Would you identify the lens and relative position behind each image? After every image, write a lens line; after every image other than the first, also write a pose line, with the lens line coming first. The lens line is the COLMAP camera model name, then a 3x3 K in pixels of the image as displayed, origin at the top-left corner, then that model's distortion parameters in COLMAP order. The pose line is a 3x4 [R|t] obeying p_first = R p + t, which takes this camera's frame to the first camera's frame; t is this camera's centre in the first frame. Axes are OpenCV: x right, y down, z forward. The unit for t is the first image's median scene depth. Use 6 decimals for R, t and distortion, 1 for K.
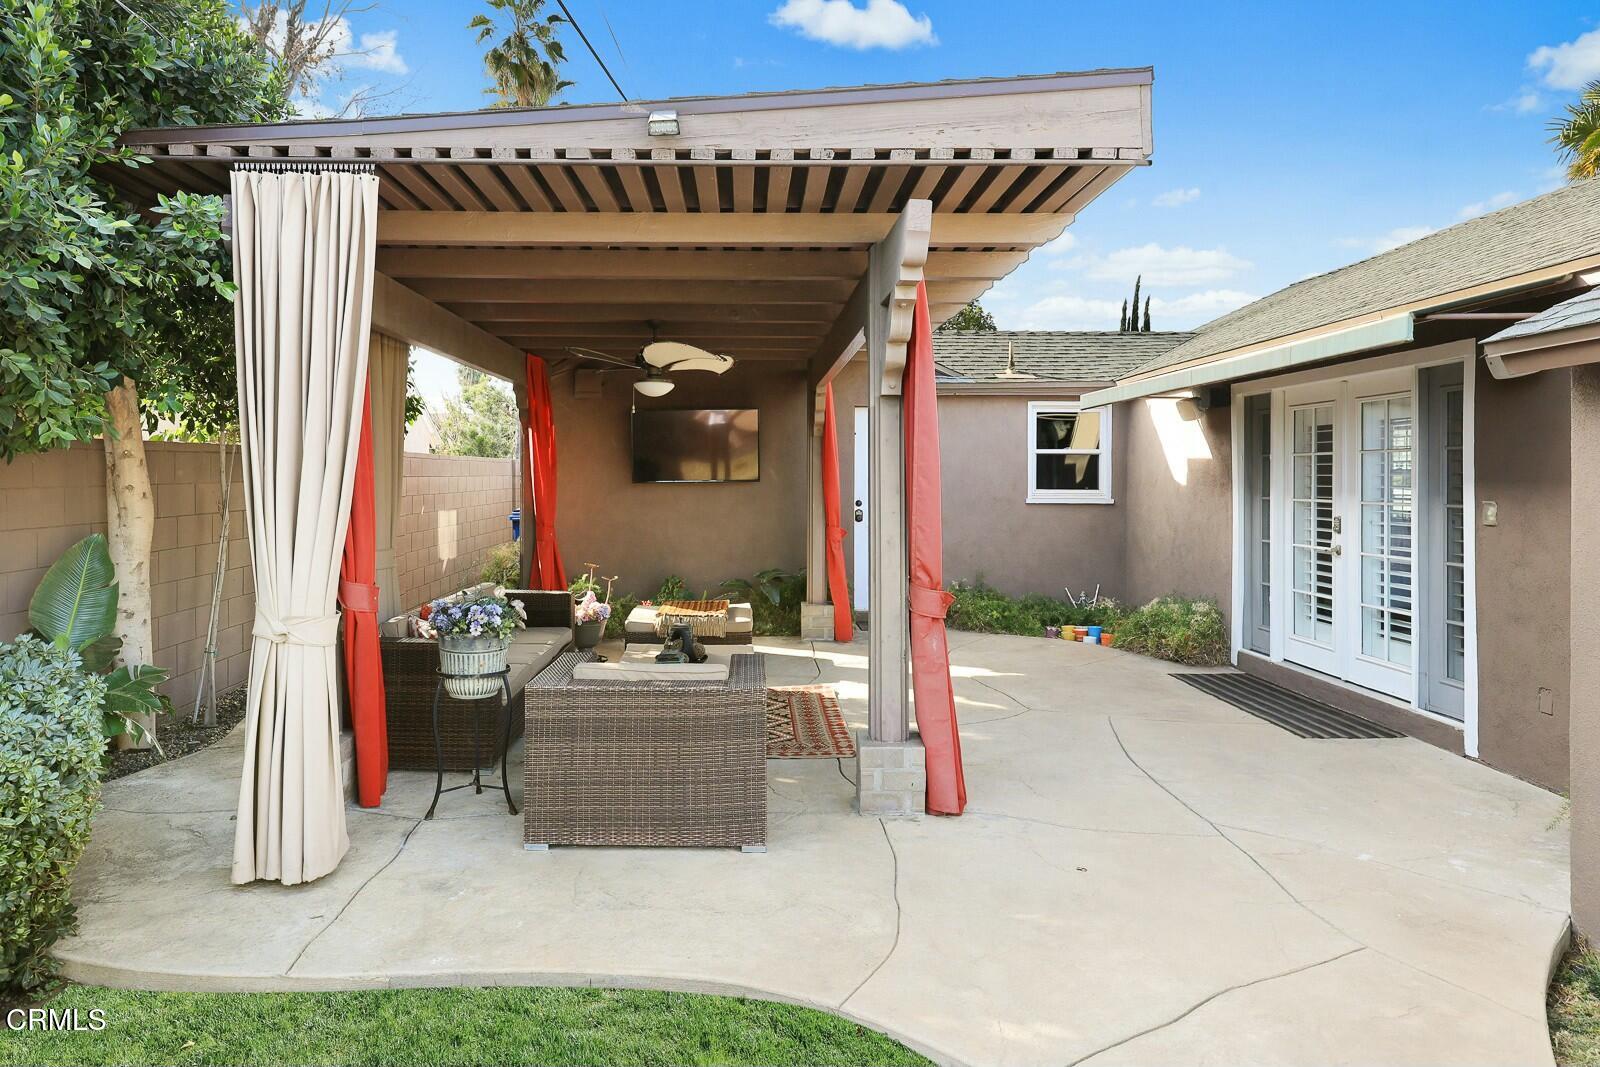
lens RADIAL K [[943.5, 0, 774.3], [0, 943.5, 473.8], [0, 0, 1]] dist [0.001026, 0.000600]
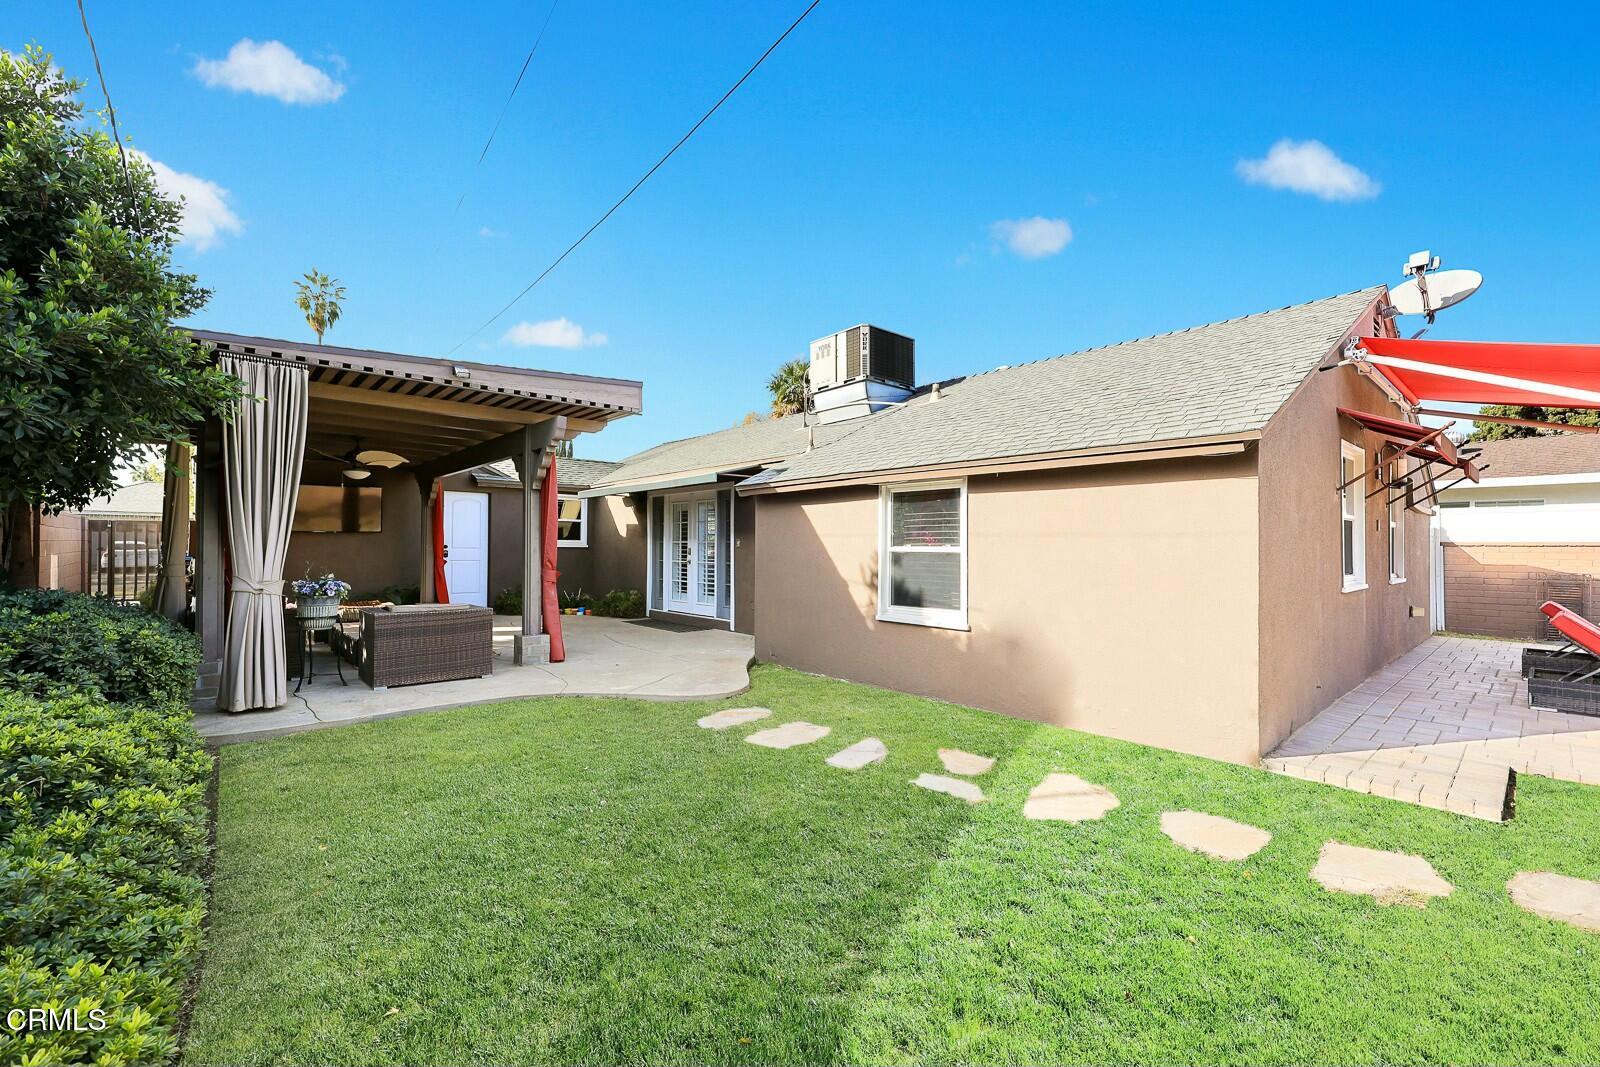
lens RADIAL K [[615.4, 0, 790.1], [0, 615.4, 534.0], [0, 0, 1]] dist [-0.001327, -0.000095]
pose [[0.749865, 0.014402, 0.661434, -0.283437], [-0.006010, 0.999870, -0.014957, 0.033017], [-0.661564, 0.007240, 0.749854, -0.398257]]
